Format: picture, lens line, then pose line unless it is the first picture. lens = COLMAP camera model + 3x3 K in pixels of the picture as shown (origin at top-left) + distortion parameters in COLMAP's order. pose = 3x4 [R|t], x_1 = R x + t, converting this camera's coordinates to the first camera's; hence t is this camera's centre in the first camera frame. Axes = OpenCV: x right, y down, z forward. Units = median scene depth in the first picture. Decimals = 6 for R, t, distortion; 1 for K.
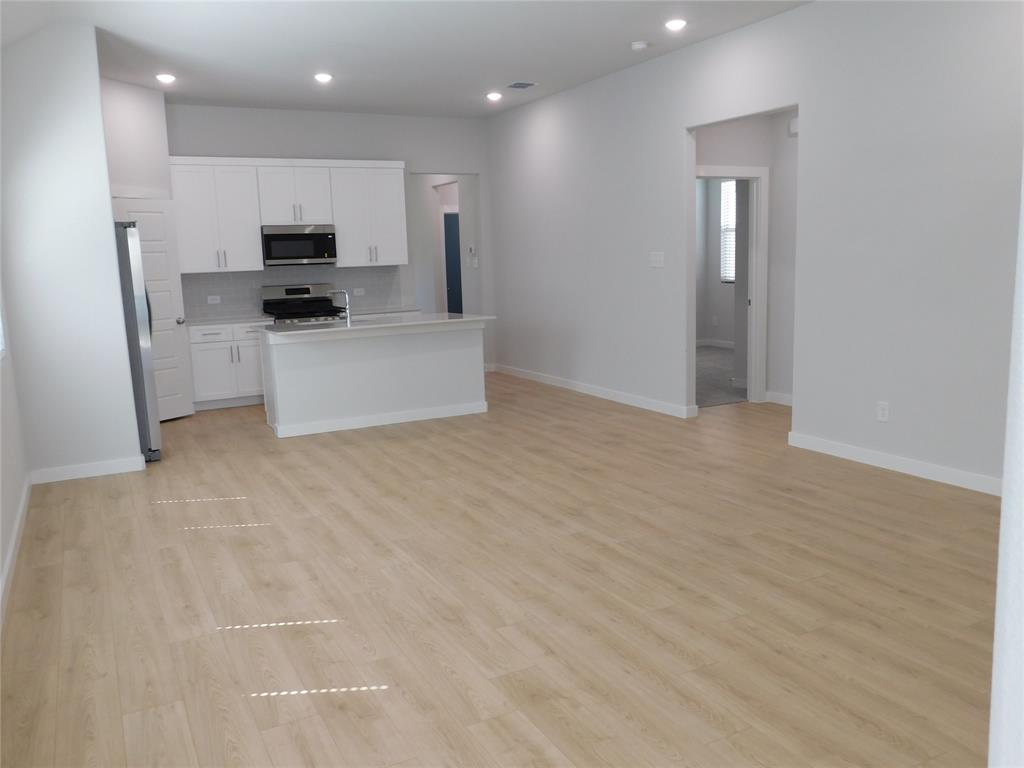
lens RADIAL K [[837.2, 0, 512.0], [0, 837.2, 384.0], [0, 0, 1]] dist [-0.003340, 0.010380]
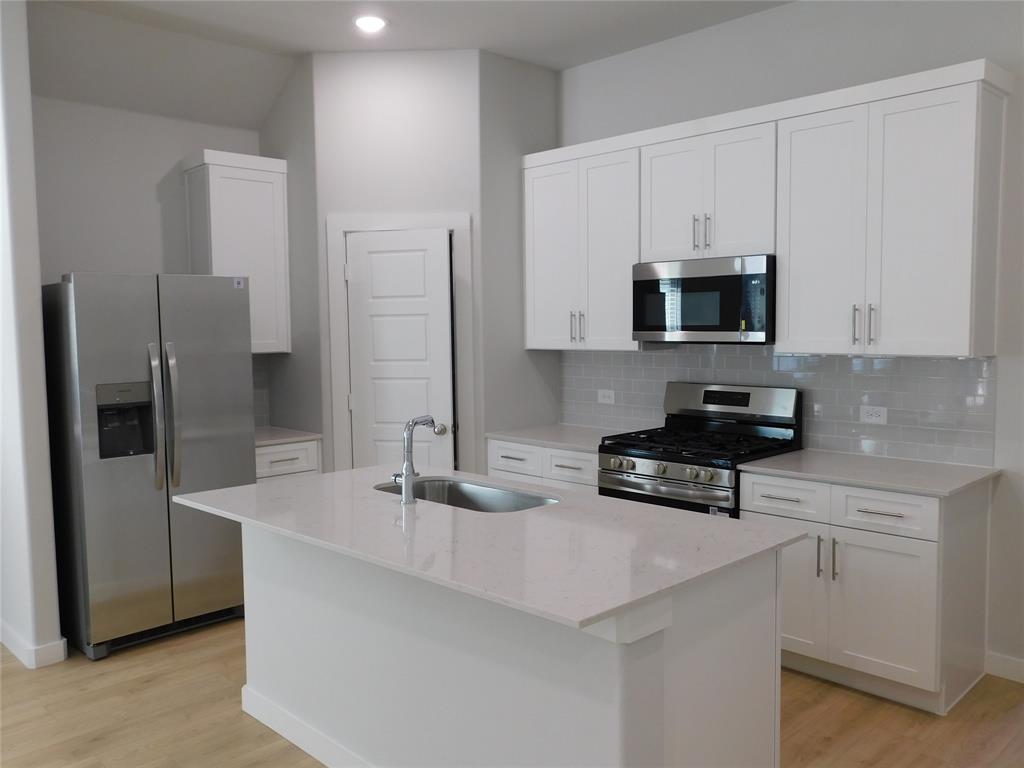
lens RADIAL K [[837.2, 0, 512.0], [0, 837.2, 384.0], [0, 0, 1]] dist [-0.003340, 0.010380]
pose [[0.291690, 0.097971, -0.951482, 0.182912], [-0.149845, 0.987139, 0.055705, -0.147345], [0.944703, 0.126326, 0.302619, 0.861964]]
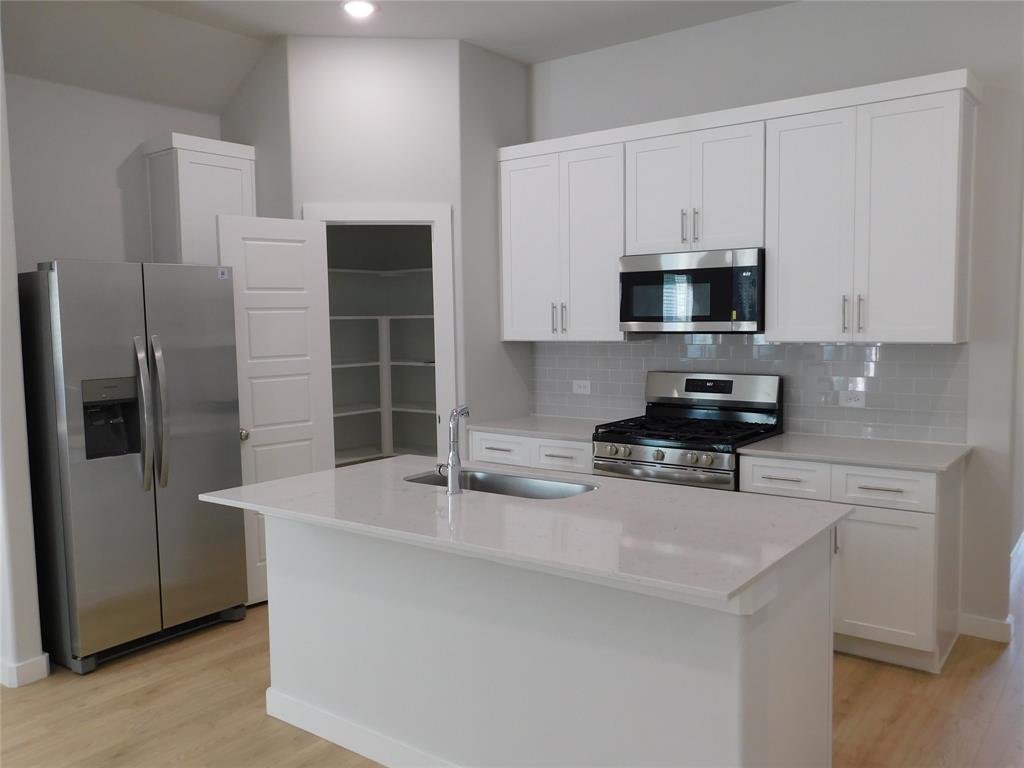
lens RADIAL K [[837.2, 0, 512.0], [0, 837.2, 384.0], [0, 0, 1]] dist [-0.003340, 0.010380]
pose [[0.424798, 0.097356, -0.900038, 0.159821], [-0.142854, 0.988953, 0.039550, -0.133393], [0.893946, 0.111773, 0.434013, 0.793579]]
